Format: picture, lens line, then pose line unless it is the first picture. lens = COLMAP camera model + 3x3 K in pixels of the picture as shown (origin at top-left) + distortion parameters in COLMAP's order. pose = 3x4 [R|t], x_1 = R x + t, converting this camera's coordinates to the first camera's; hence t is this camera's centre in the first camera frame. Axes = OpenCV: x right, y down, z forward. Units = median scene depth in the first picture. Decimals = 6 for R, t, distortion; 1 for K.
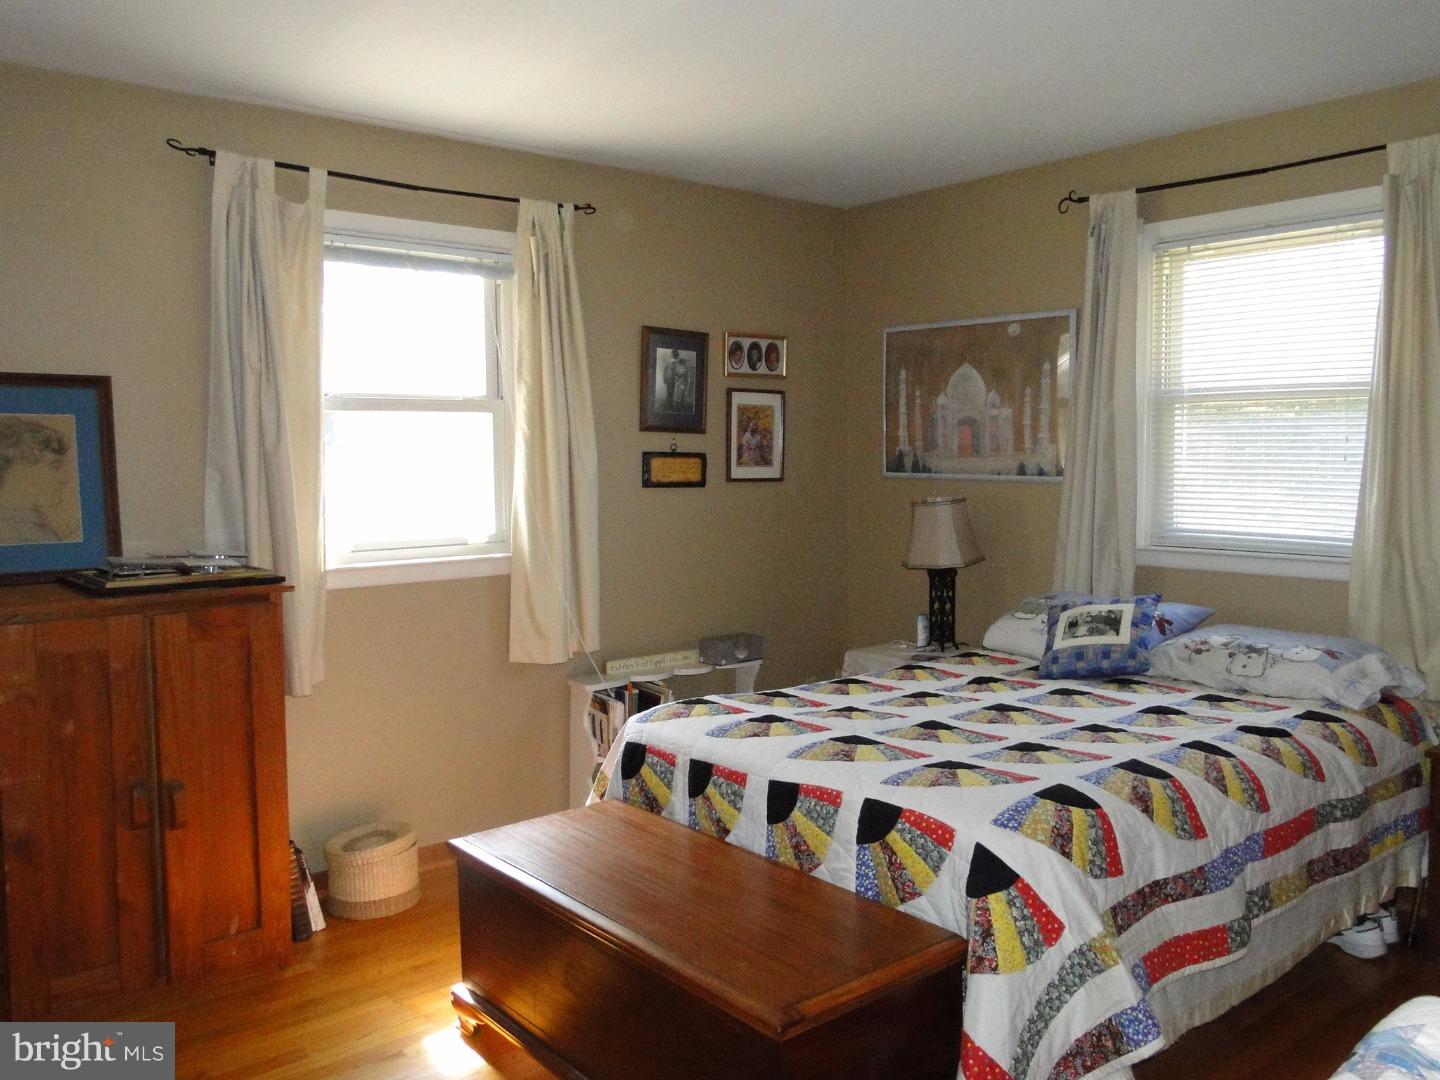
lens RADIAL K [[1191.6, 0, 720.7], [0, 1191.6, 542.9], [0, 0, 1]] dist [0.003786, -0.012665]
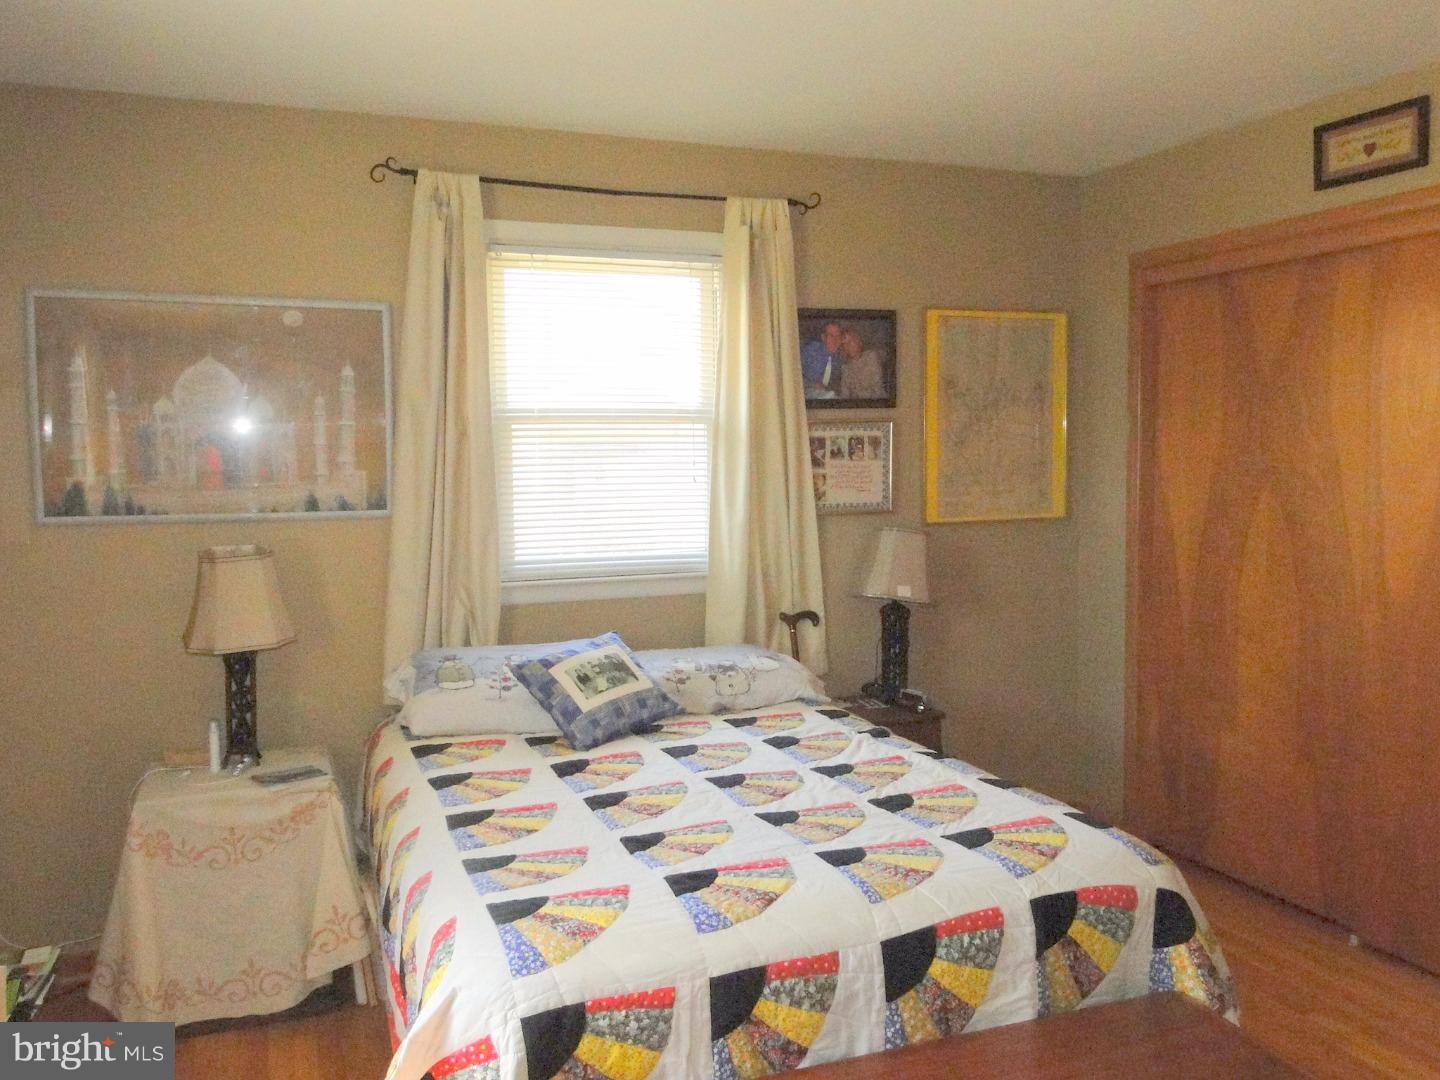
lens RADIAL K [[1191.6, 0, 718.6], [0, 1191.6, 538.3], [0, 0, 1]] dist [0.003786, -0.012665]
pose [[0.307329, -0.062888, 0.949523, -0.492410], [0.083602, 0.995740, 0.038890, -0.058756], [-0.947924, 0.067430, 0.311277, 0.645381]]
